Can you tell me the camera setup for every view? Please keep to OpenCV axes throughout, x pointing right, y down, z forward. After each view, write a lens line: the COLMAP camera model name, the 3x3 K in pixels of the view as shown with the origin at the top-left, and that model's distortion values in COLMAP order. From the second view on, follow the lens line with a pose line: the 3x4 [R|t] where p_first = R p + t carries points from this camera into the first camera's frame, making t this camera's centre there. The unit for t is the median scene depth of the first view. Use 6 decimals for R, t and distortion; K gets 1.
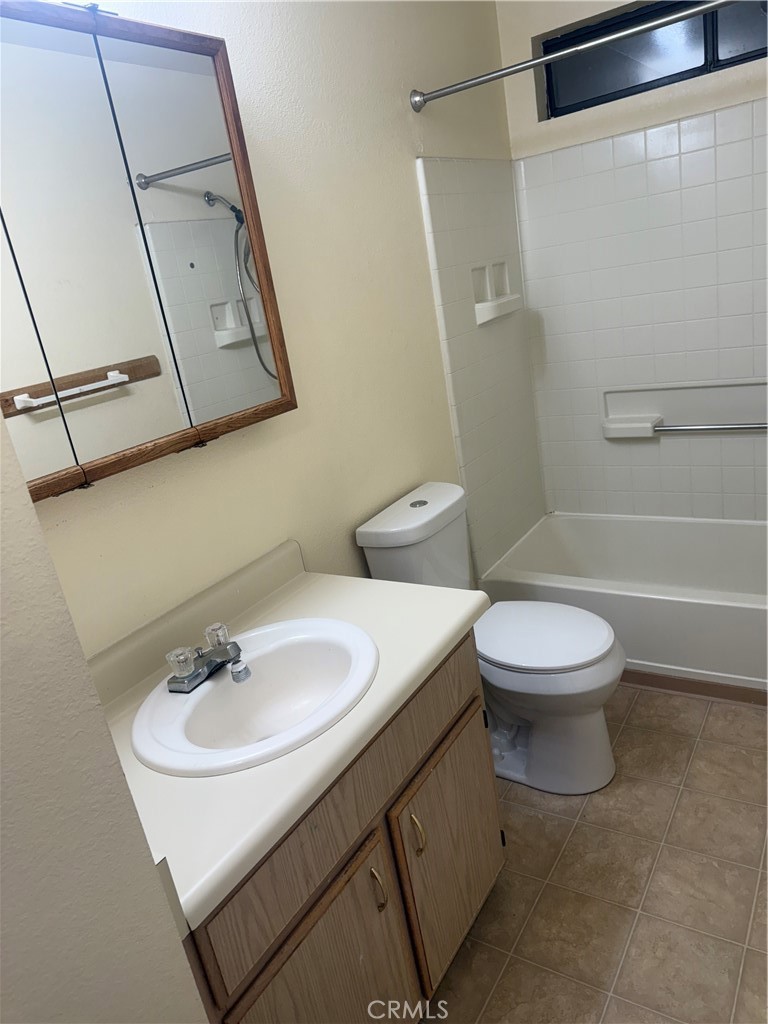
lens RADIAL K [[725.9, 0, 382.7], [0, 725.9, 517.1], [0, 0, 1]] dist [0.032306, -0.039114]
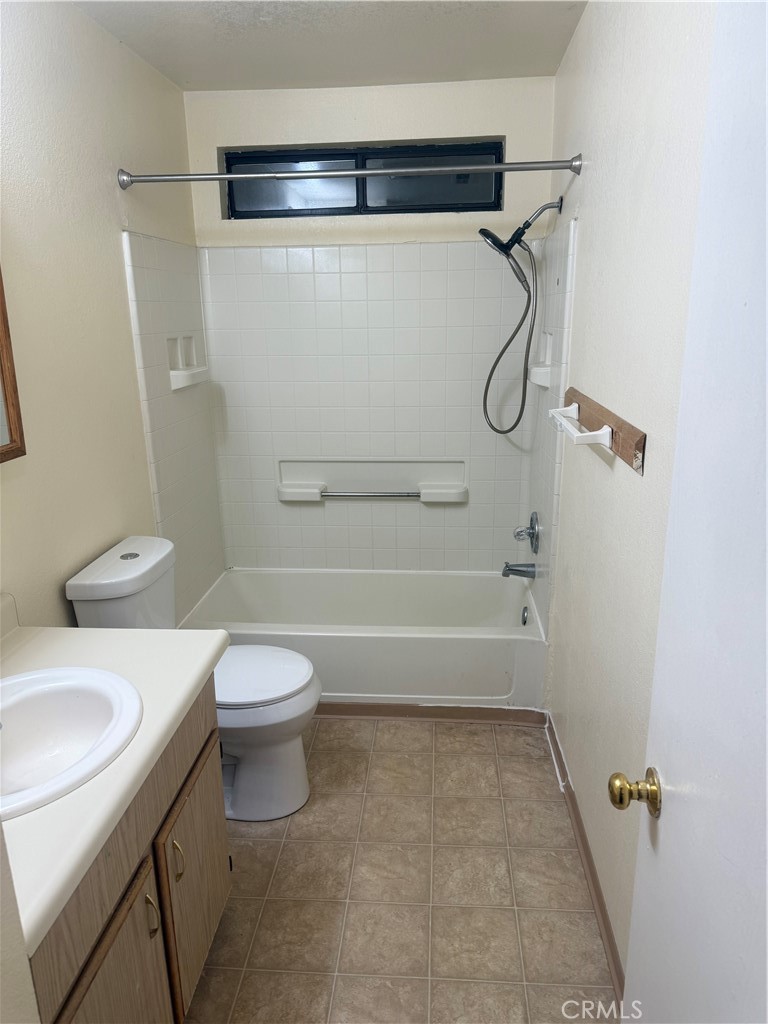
lens RADIAL K [[725.9, 0, 381.8], [0, 725.9, 519.4], [0, 0, 1]] dist [0.032306, -0.039114]
pose [[0.869671, 0.018176, 0.493298, -0.152958], [0.027014, 0.996072, -0.084327, 0.027117], [-0.492893, 0.086663, 0.865763, -0.071861]]
